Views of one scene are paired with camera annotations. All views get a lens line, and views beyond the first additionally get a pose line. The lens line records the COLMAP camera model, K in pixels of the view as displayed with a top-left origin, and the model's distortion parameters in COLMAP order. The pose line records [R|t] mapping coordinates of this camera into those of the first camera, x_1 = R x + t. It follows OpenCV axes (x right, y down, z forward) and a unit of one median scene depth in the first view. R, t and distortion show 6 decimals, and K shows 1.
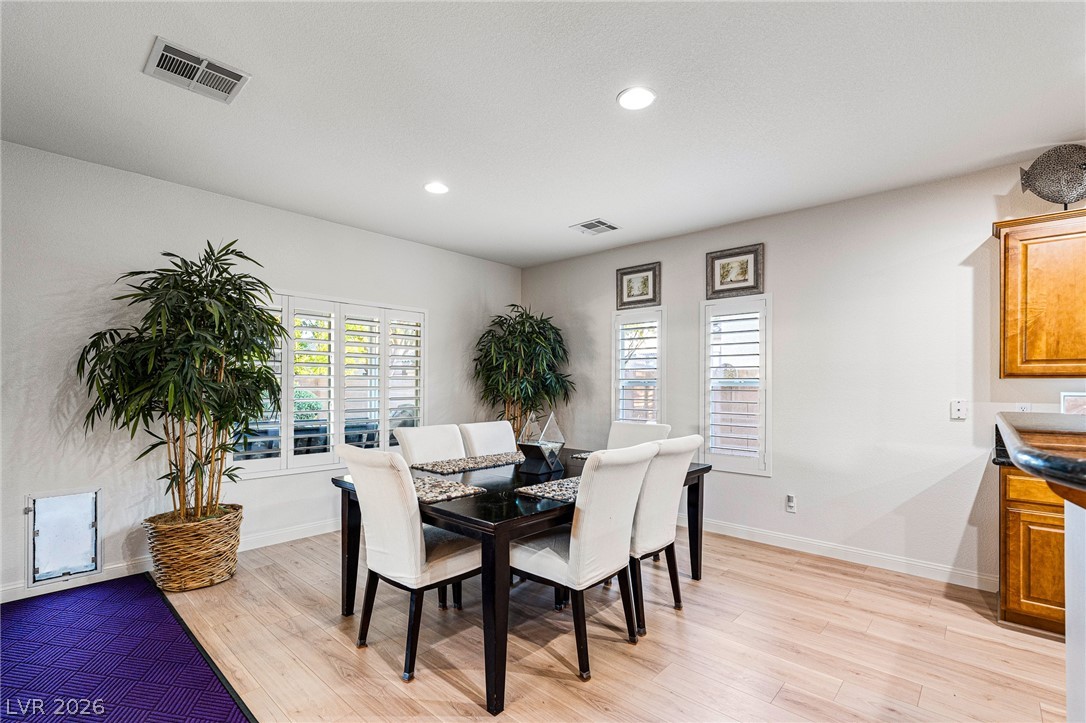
lens RADIAL K [[493.8, 0, 555.1], [0, 493.8, 382.4], [0, 0, 1]] dist [-0.004027, 0.000790]
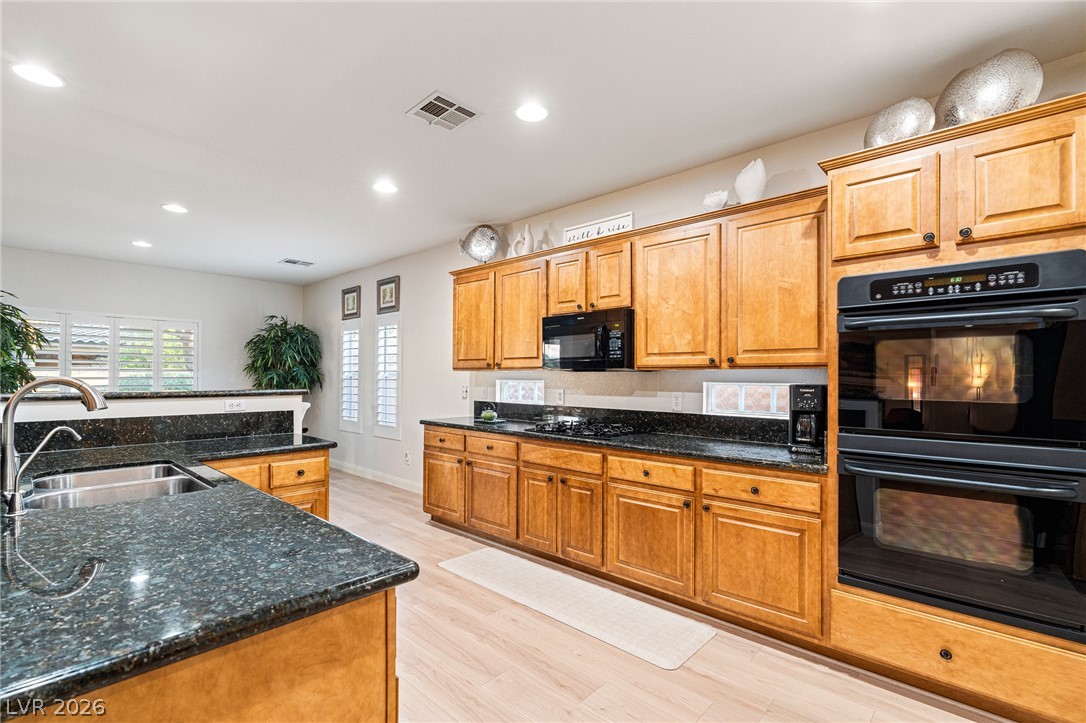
lens RADIAL K [[493.8, 0, 543.0], [0, 493.8, 371.8], [0, 0, 1]] dist [-0.004027, 0.000790]
pose [[0.999845, 0.002602, -0.017400, 0.816841], [-0.002738, 0.999966, -0.007773, 0.003822], [0.017380, 0.007819, 0.999818, -0.390903]]
